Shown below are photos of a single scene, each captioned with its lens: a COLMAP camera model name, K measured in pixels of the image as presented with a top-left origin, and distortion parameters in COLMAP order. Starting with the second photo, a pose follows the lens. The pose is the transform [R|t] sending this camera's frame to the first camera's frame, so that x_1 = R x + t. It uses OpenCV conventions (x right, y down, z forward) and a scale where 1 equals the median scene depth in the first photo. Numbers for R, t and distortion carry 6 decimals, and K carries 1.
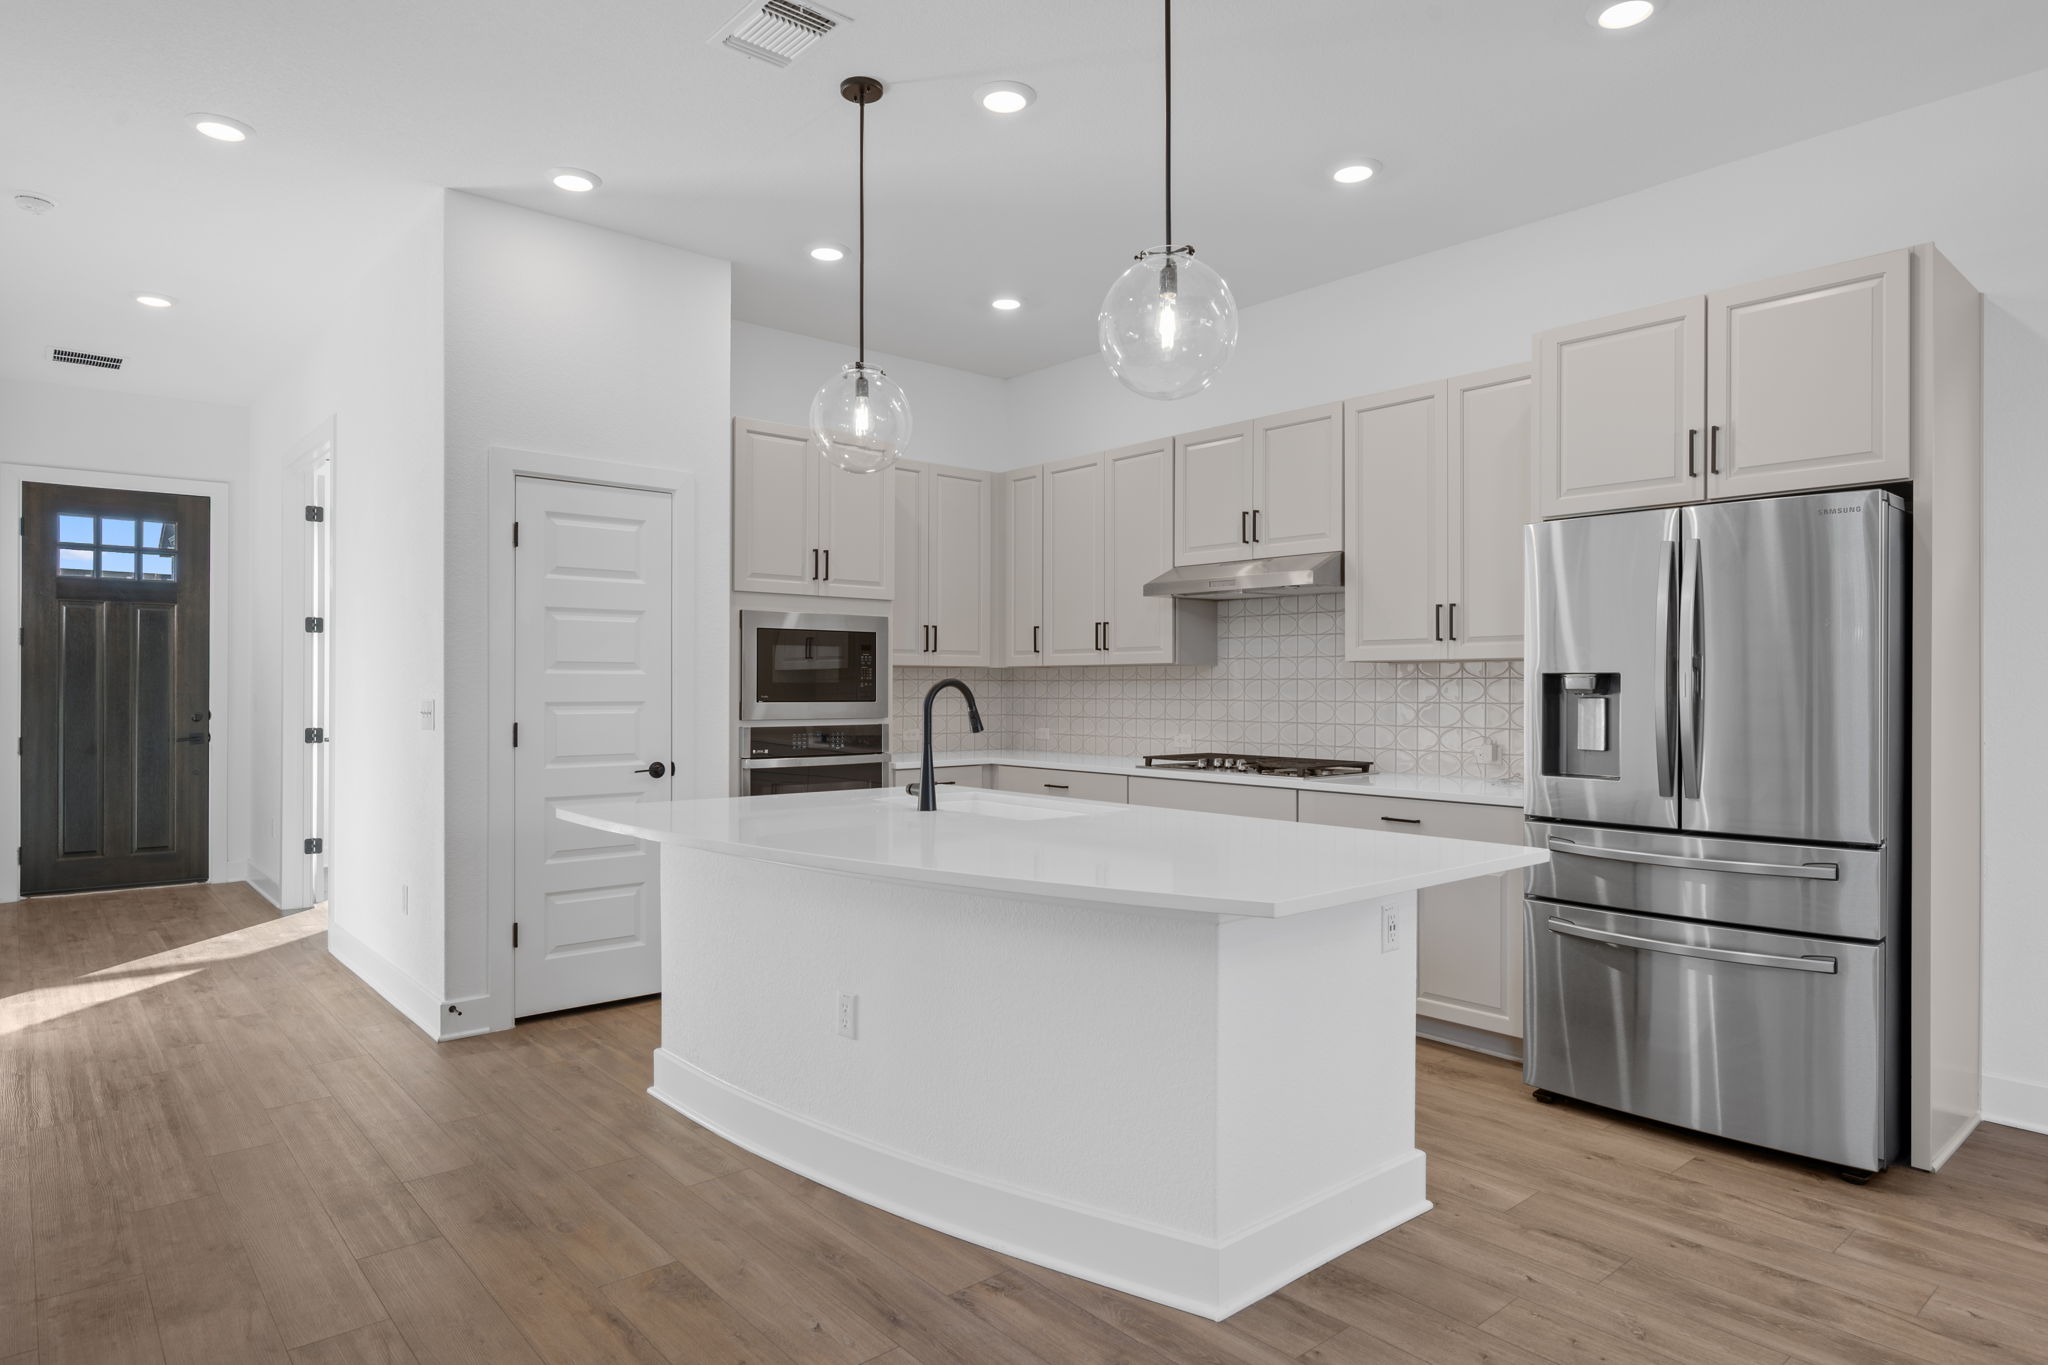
lens RADIAL K [[1186.3, 0, 1027.3], [0, 1186.3, 685.2], [0, 0, 1]] dist [0.003704, -0.003578]
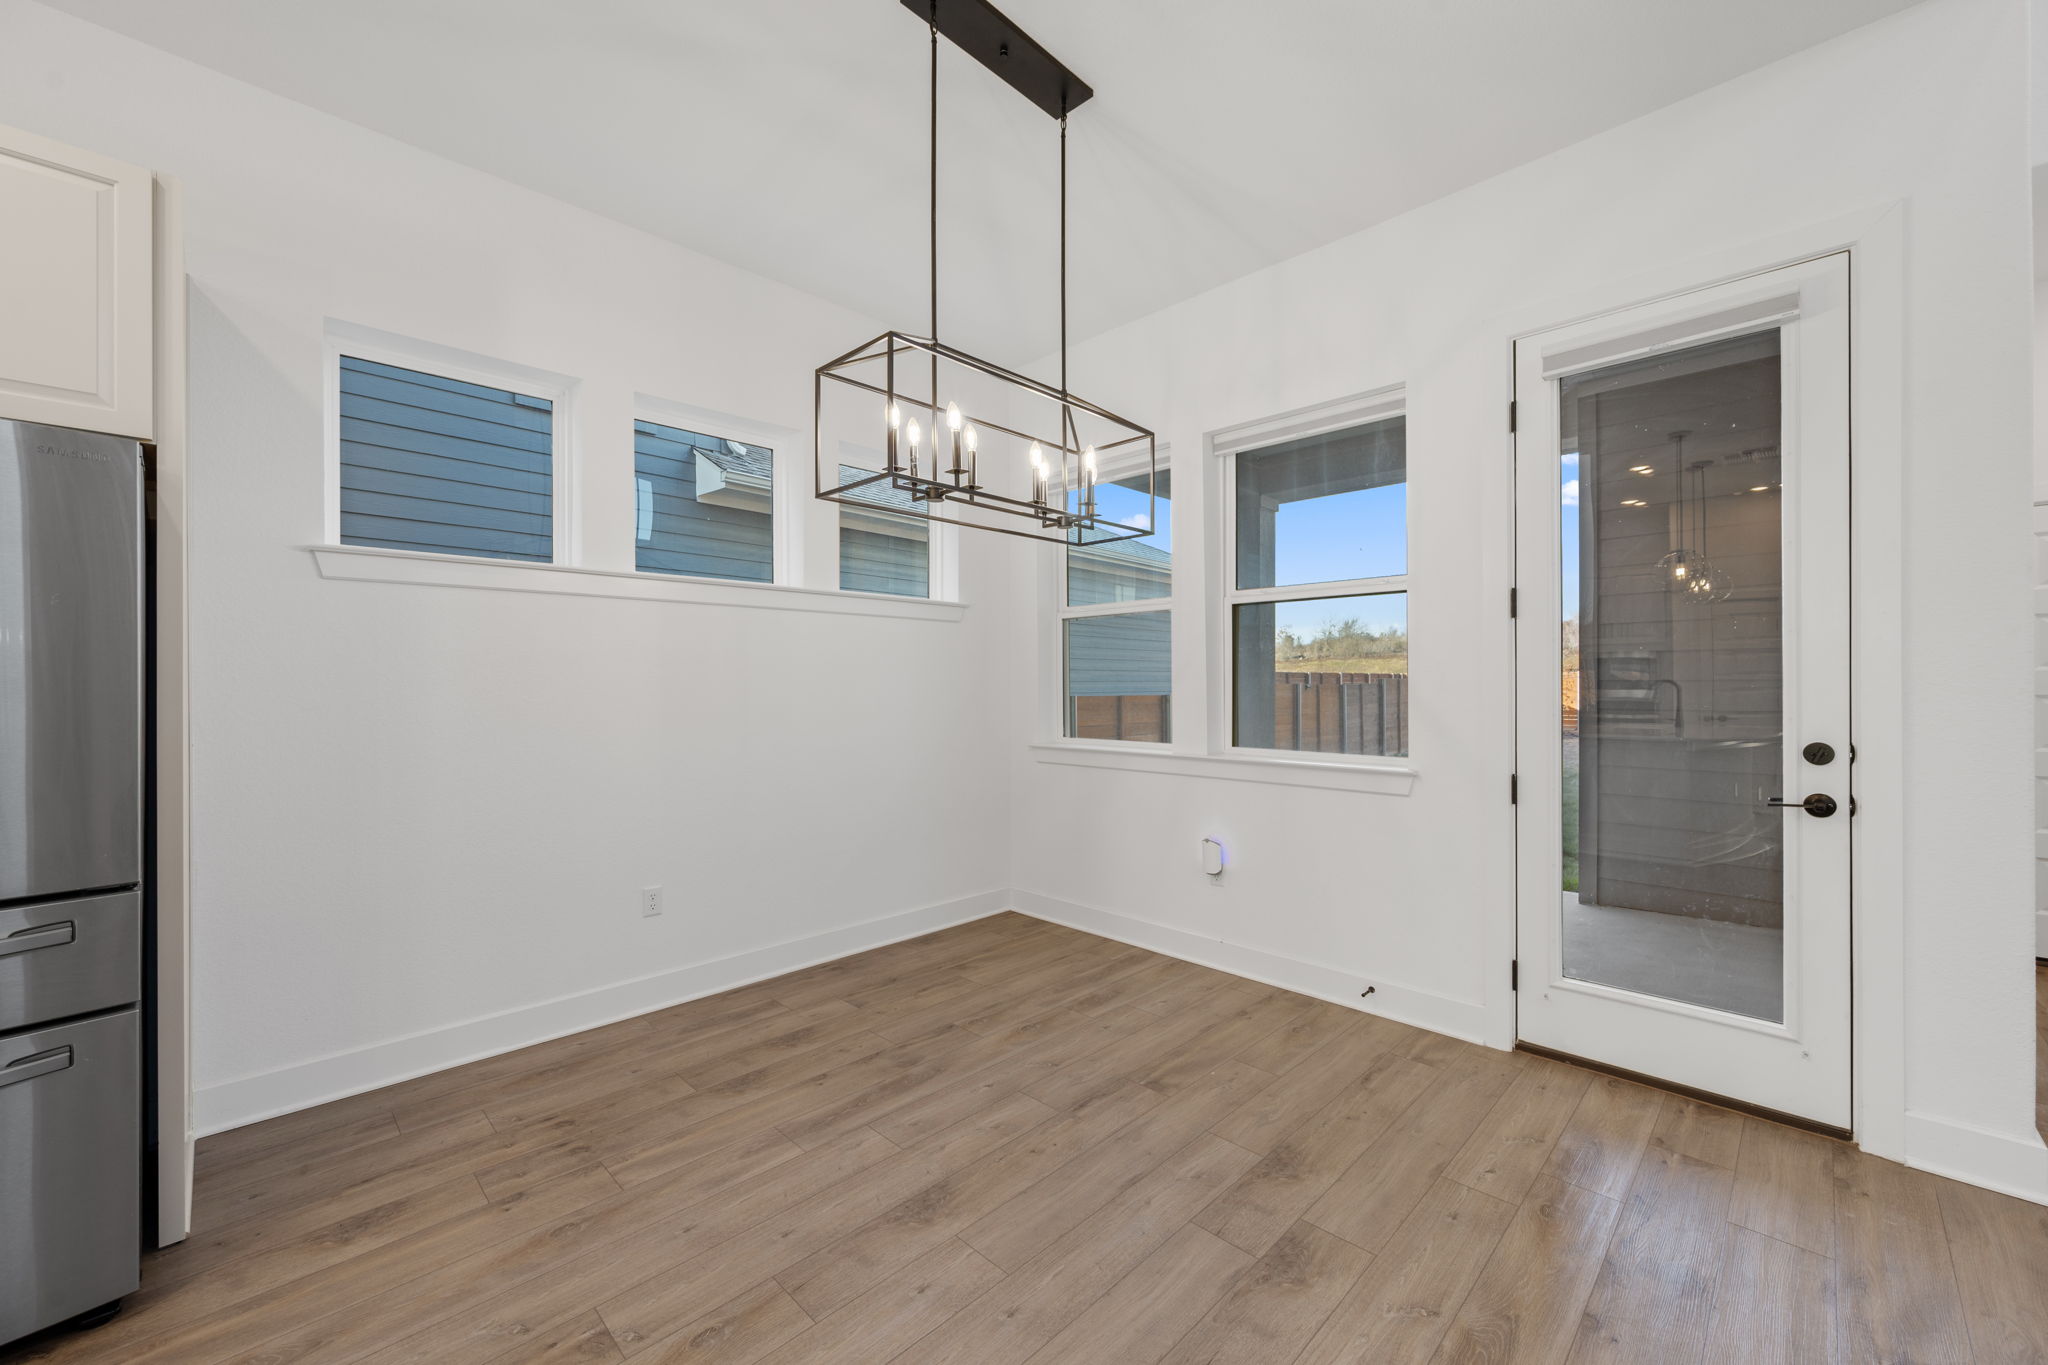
lens RADIAL K [[805.3, 0, 1026.0], [0, 805.3, 682.5], [0, 0, 1]] dist [0.001636, -0.000068]
pose [[-0.071041, -0.002657, 0.997470, 0.071333], [-0.002710, 0.999993, 0.002470, -0.003186], [-0.997470, -0.002528, -0.071048, 0.247169]]
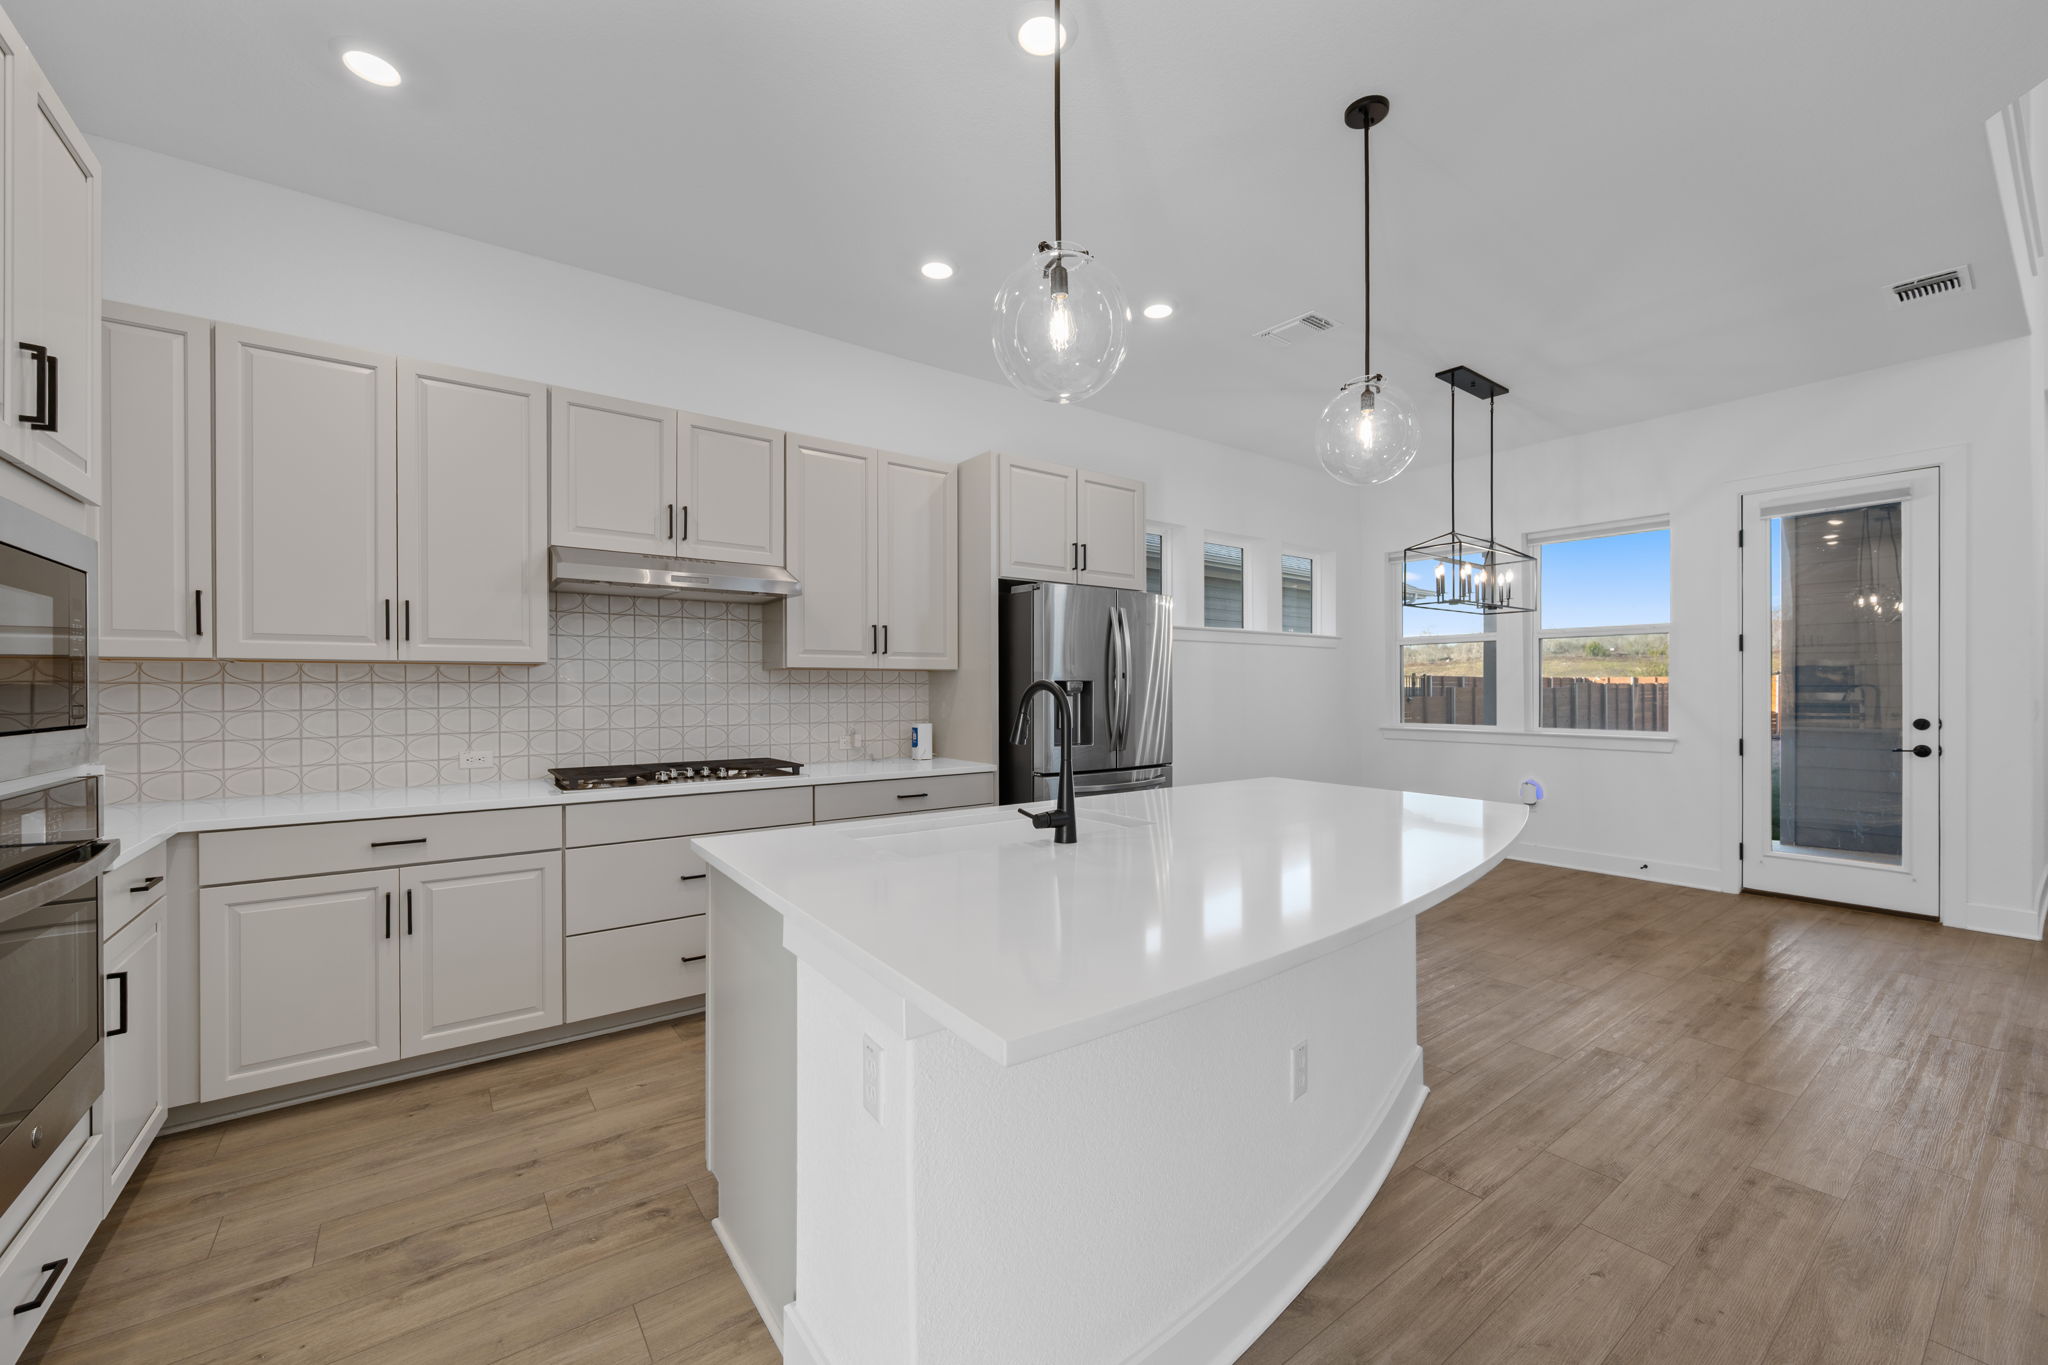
lens RADIAL K [[805.3, 0, 1033.8], [0, 805.3, 688.4], [0, 0, 1]] dist [0.001636, -0.000068]
pose [[0.070938, -0.005429, 0.997466, -0.426648], [-0.002044, 0.999982, 0.005588, -0.005101], [-0.997479, -0.002436, 0.070925, 0.651045]]
